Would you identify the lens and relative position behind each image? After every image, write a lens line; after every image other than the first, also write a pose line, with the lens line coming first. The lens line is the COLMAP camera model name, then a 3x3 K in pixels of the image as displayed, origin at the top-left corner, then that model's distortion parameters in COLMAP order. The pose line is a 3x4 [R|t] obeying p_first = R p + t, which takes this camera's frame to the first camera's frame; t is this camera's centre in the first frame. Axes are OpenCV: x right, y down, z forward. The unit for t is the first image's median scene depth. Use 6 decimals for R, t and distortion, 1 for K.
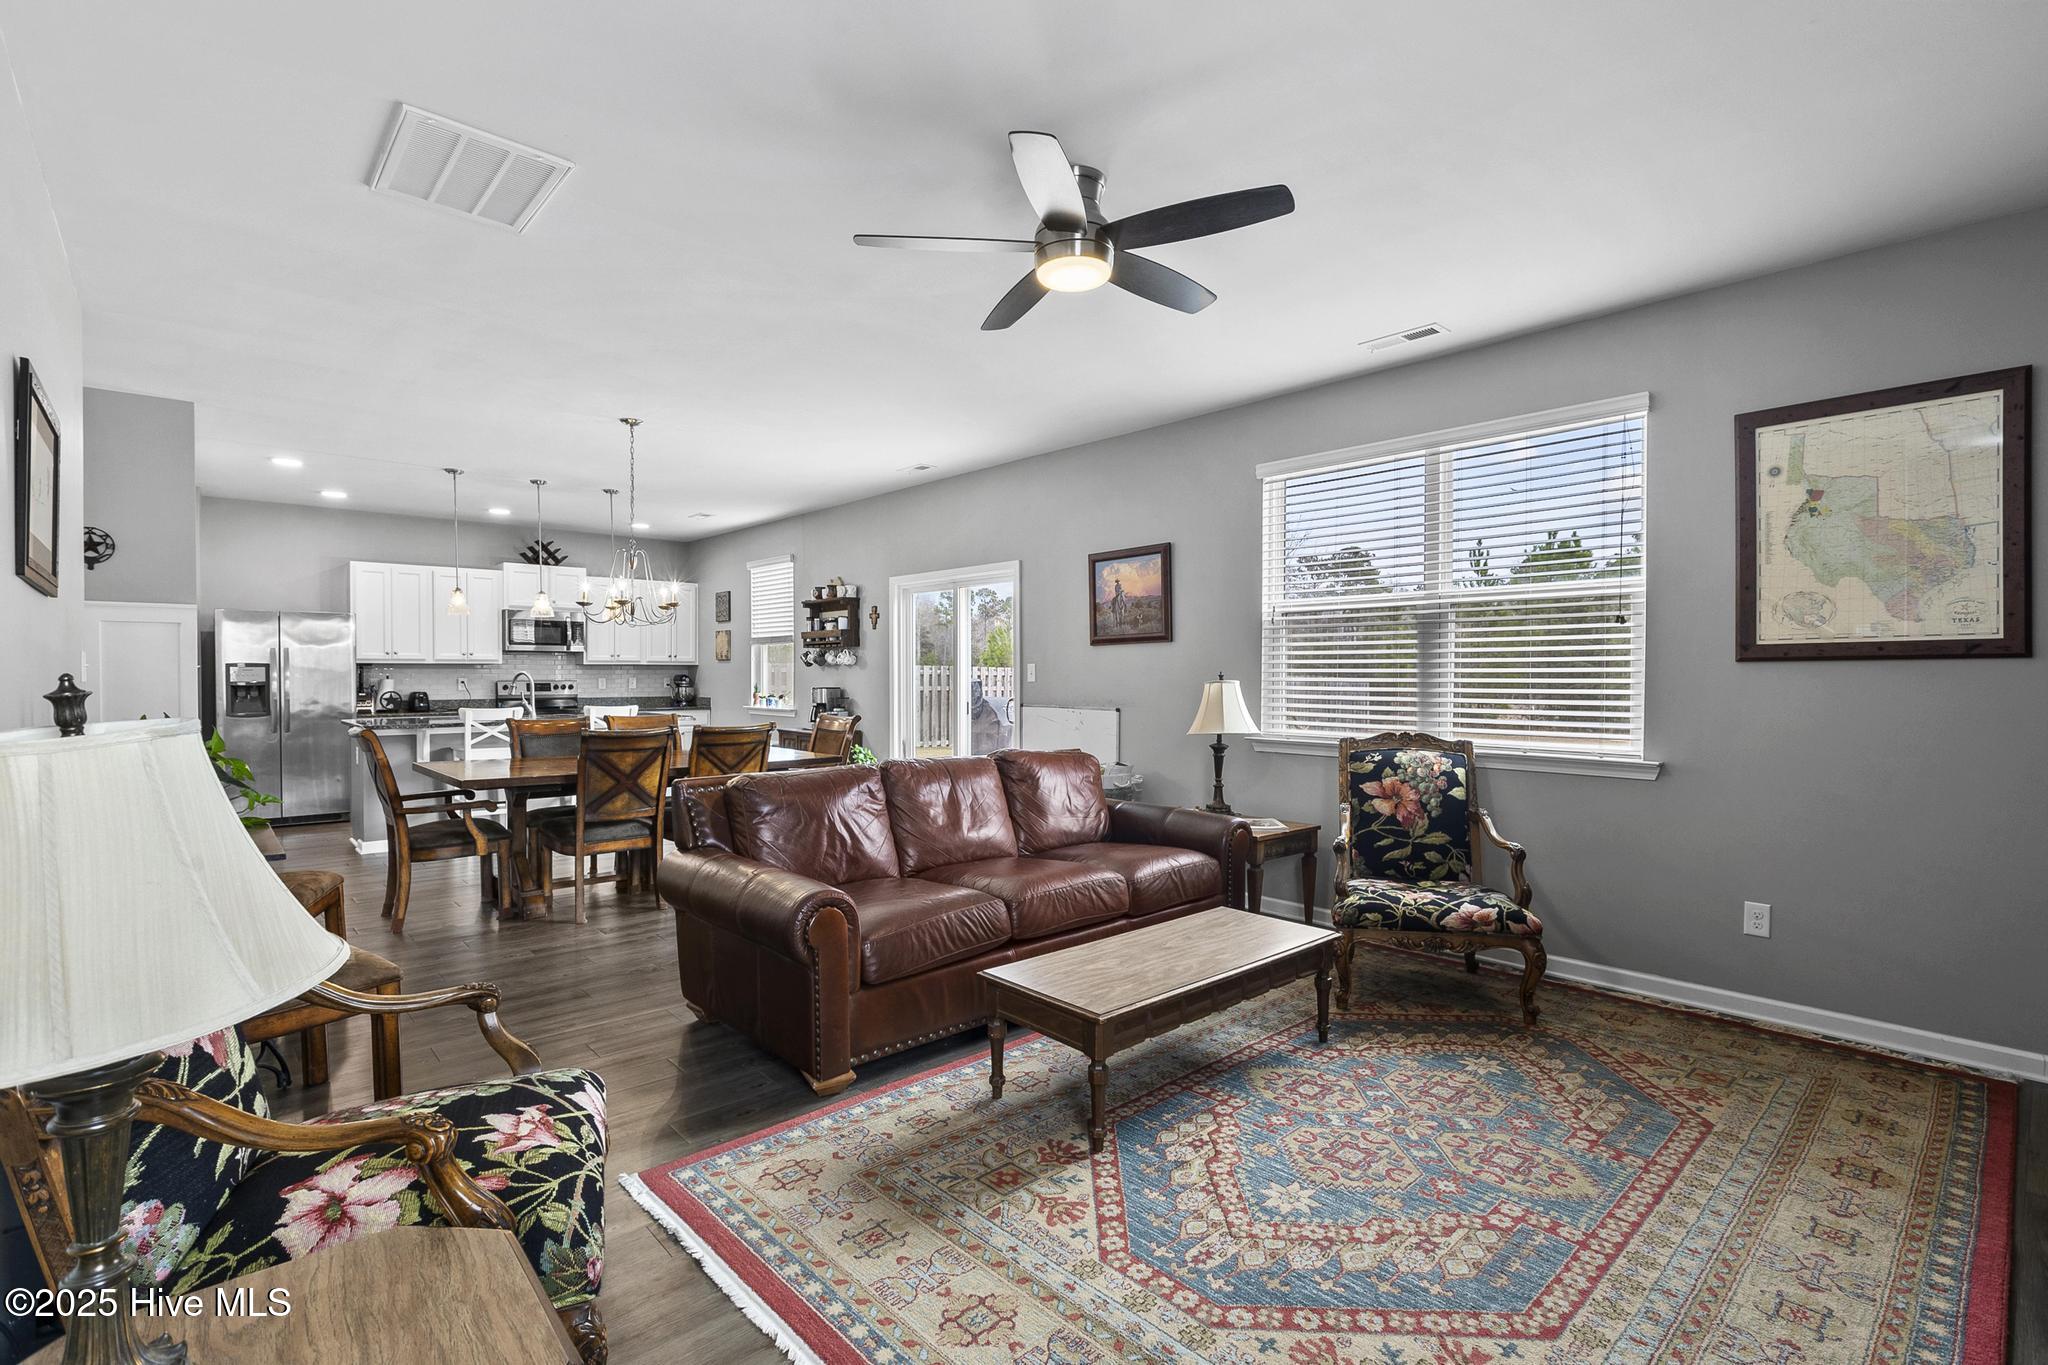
lens RADIAL K [[936.5, 0, 1024.0], [0, 936.5, 682.5], [0, 0, 1]] dist [-0.001606, -0.000163]
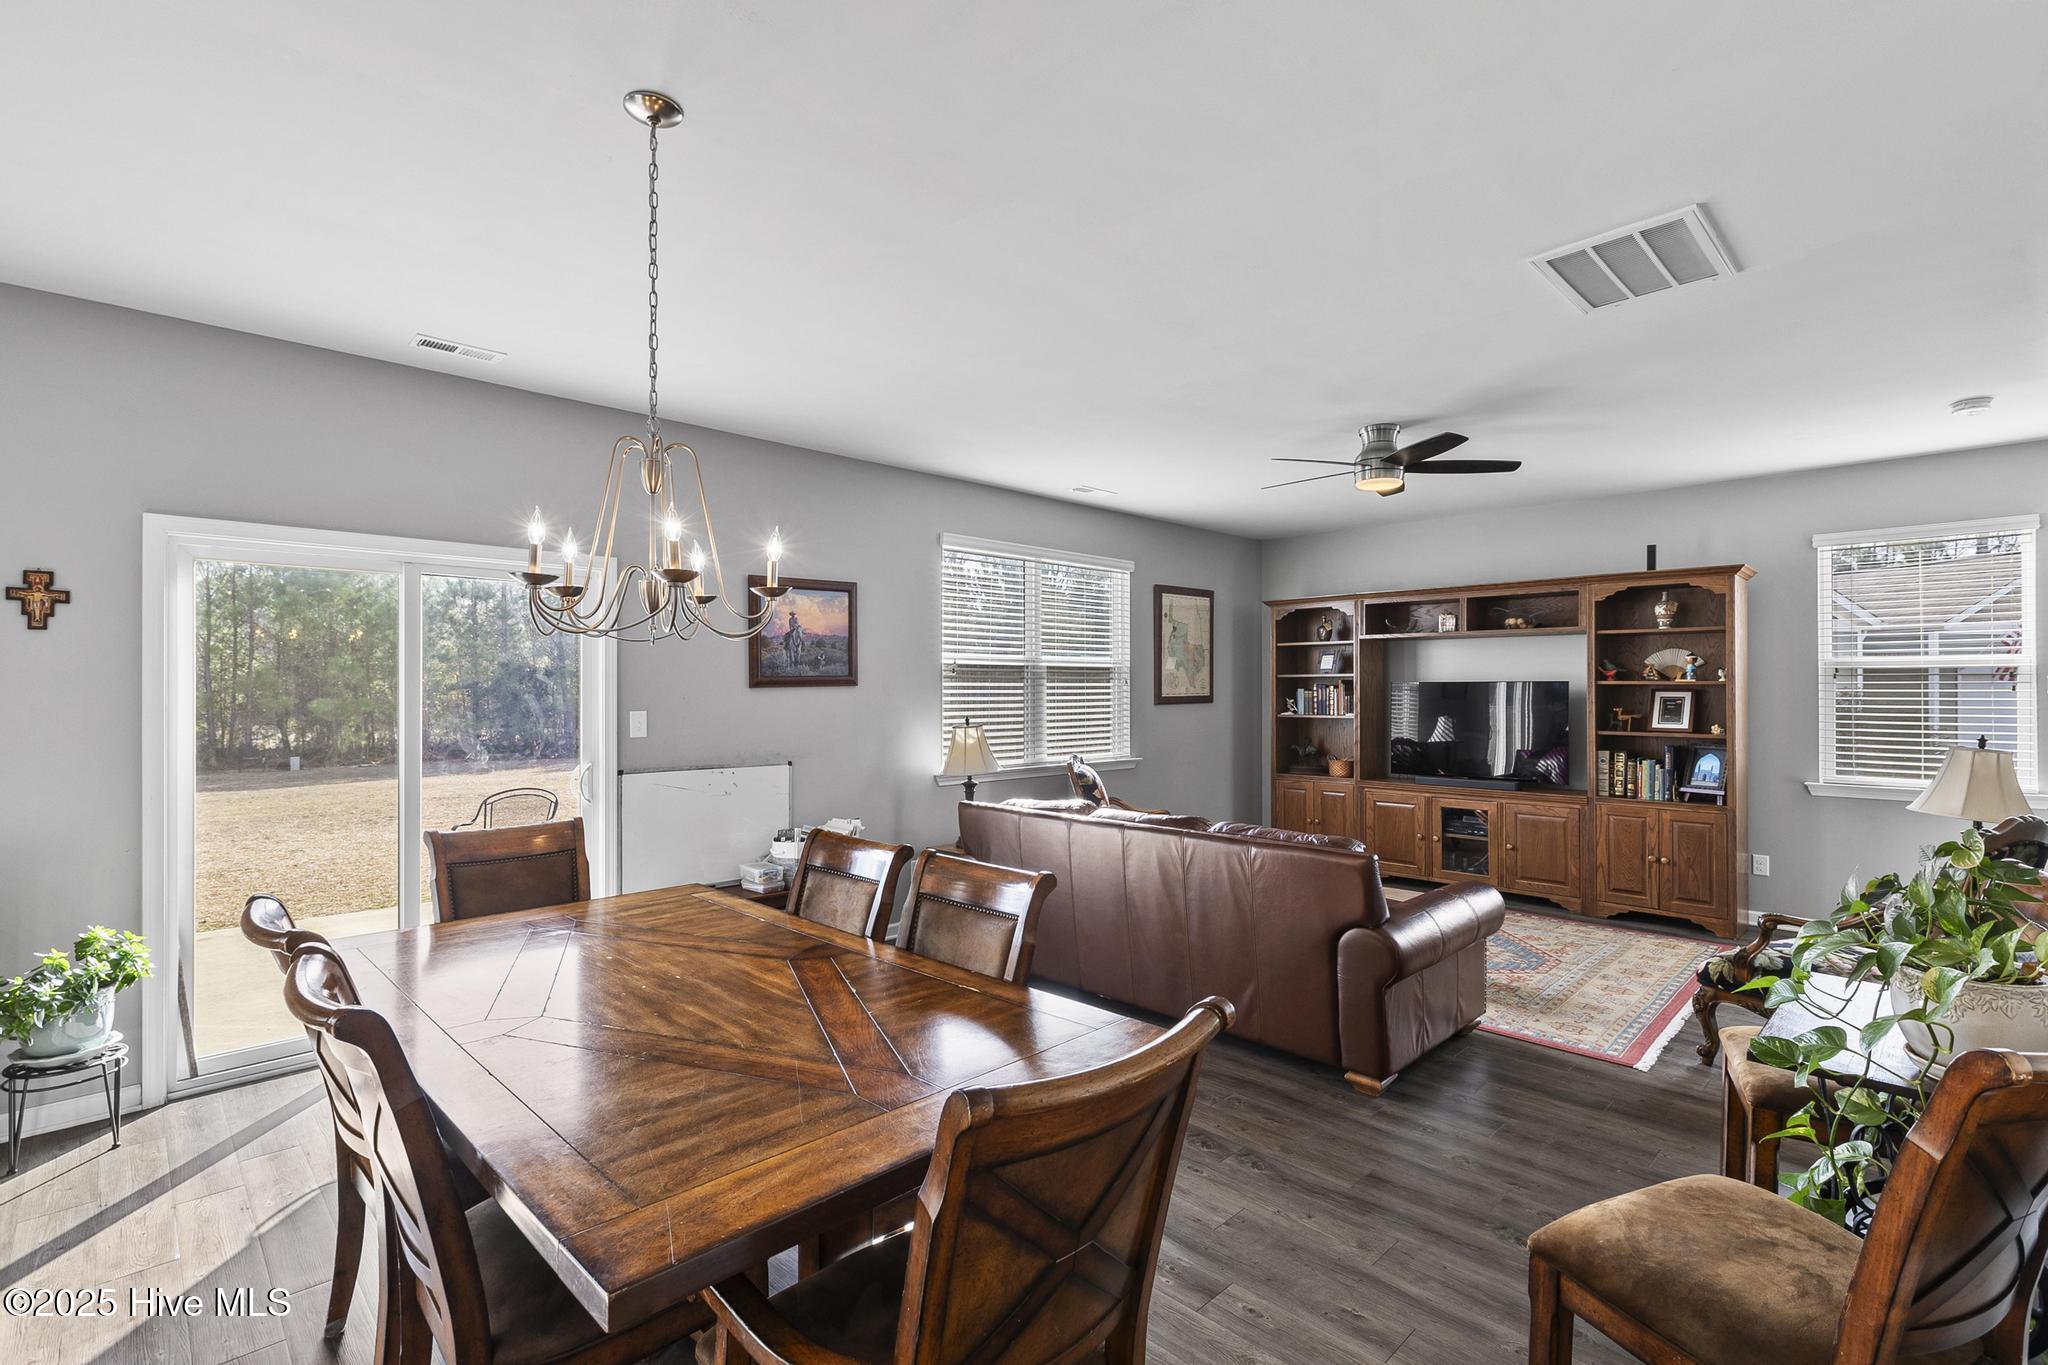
lens RADIAL K [[929.5, 0, 1024.0], [0, 929.5, 682.5], [0, 0, 1]] dist [-0.000907, -0.000140]
pose [[-0.030275, 0.005494, 0.999527, -1.354736], [0.010797, 0.999928, -0.005169, -0.068542], [-0.999483, 0.010635, -0.030332, 1.454473]]
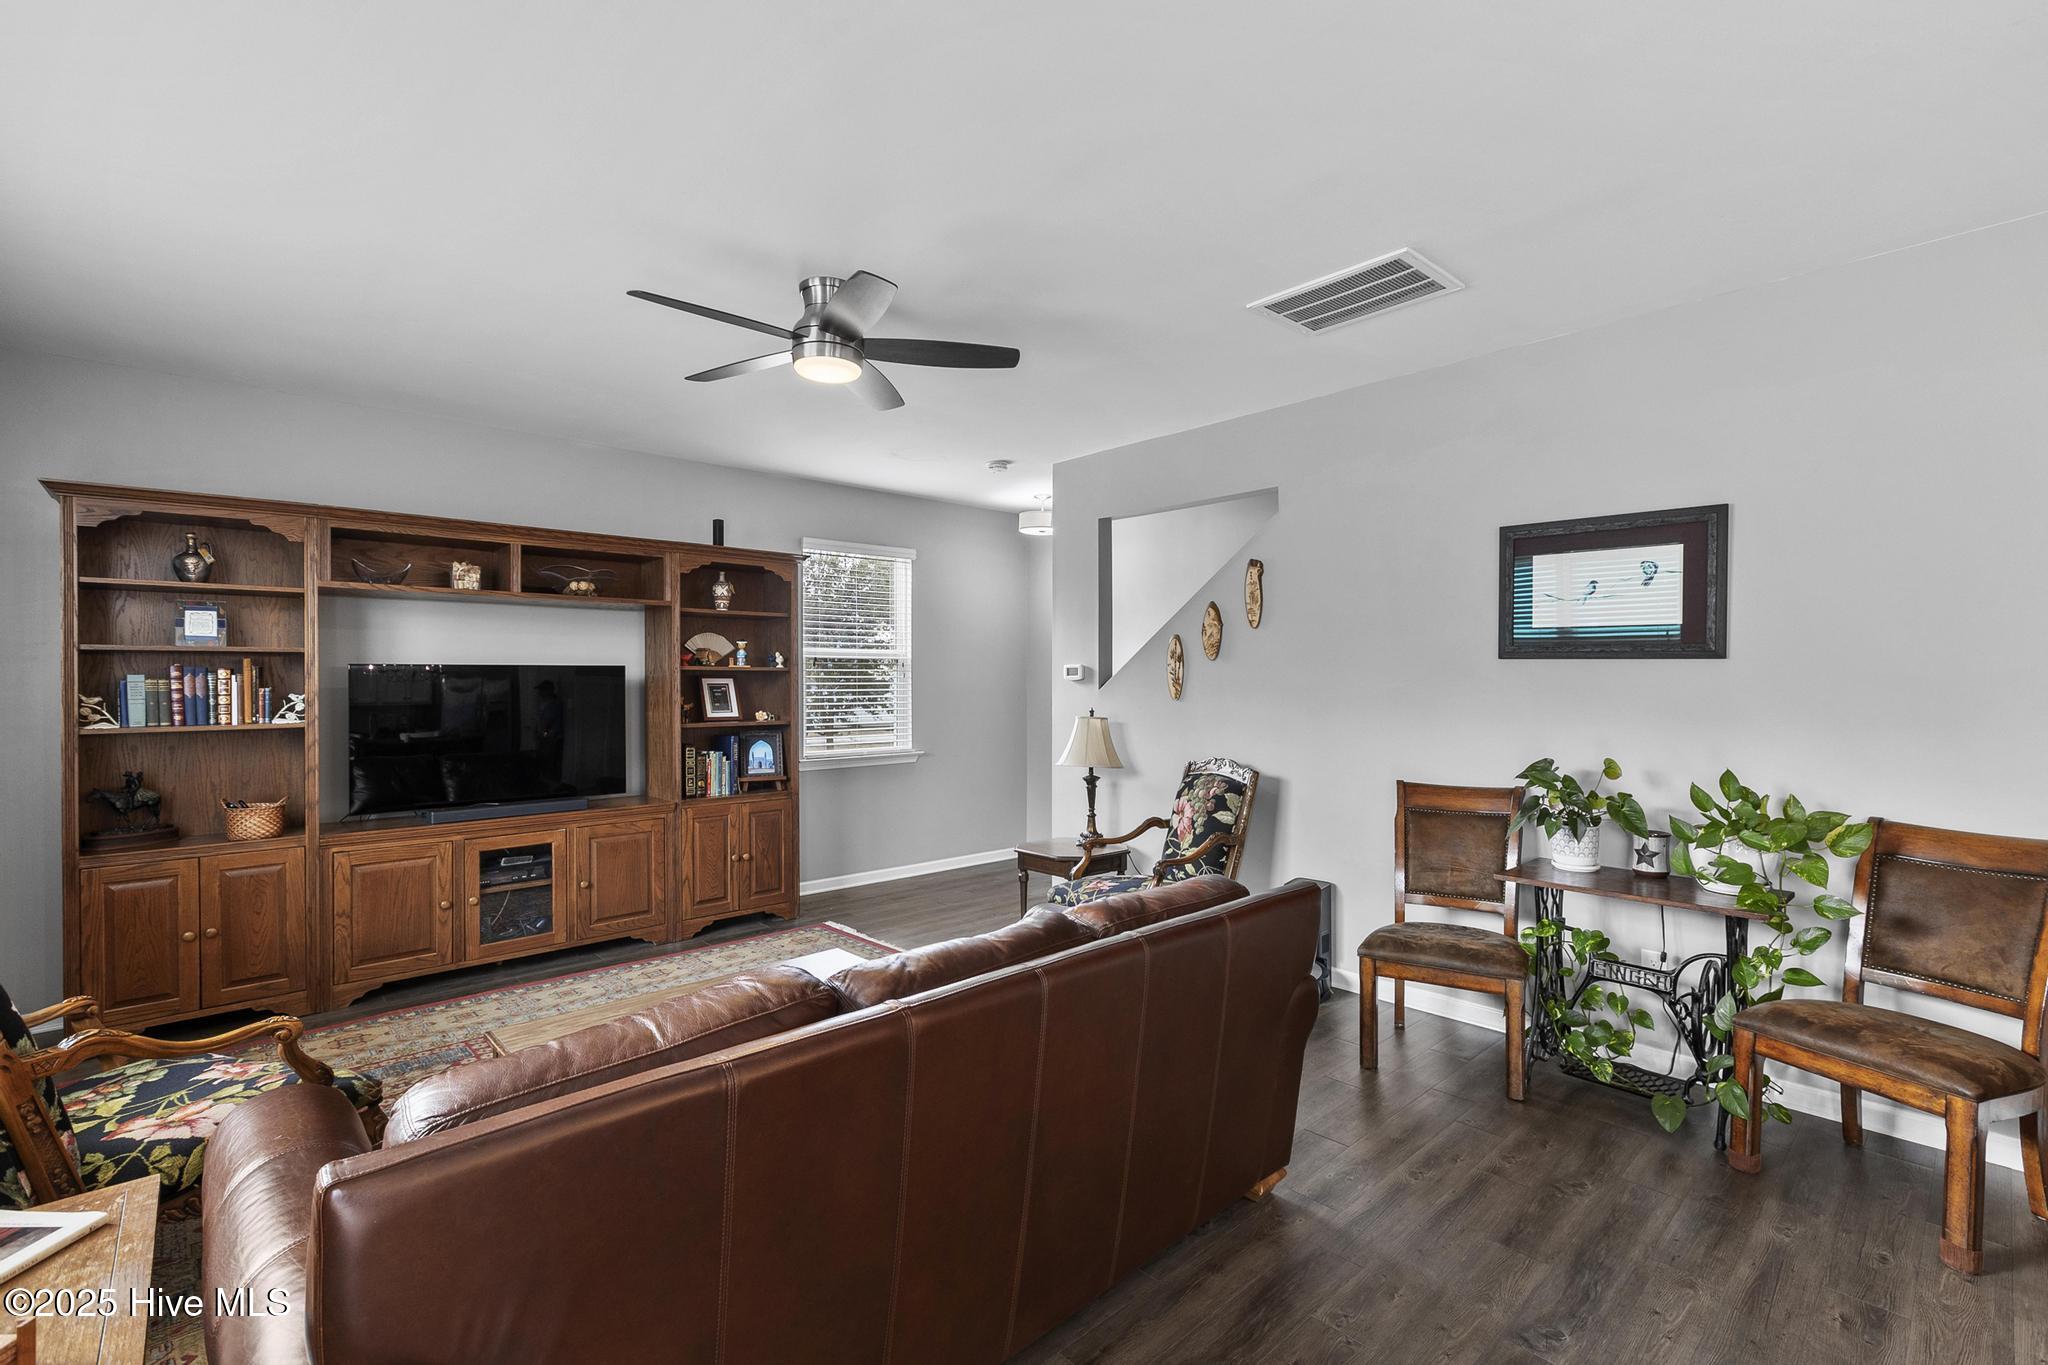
lens RADIAL K [[915.6, 0, 1024.0], [0, 915.6, 682.5], [0, 0, 1]] dist [0.002138, -0.000058]
pose [[-0.999993, -0.001350, -0.003540, -0.154892], [-0.001413, 0.999837, 0.018017, -0.069809], [0.003515, 0.018022, -0.999831, 1.818274]]
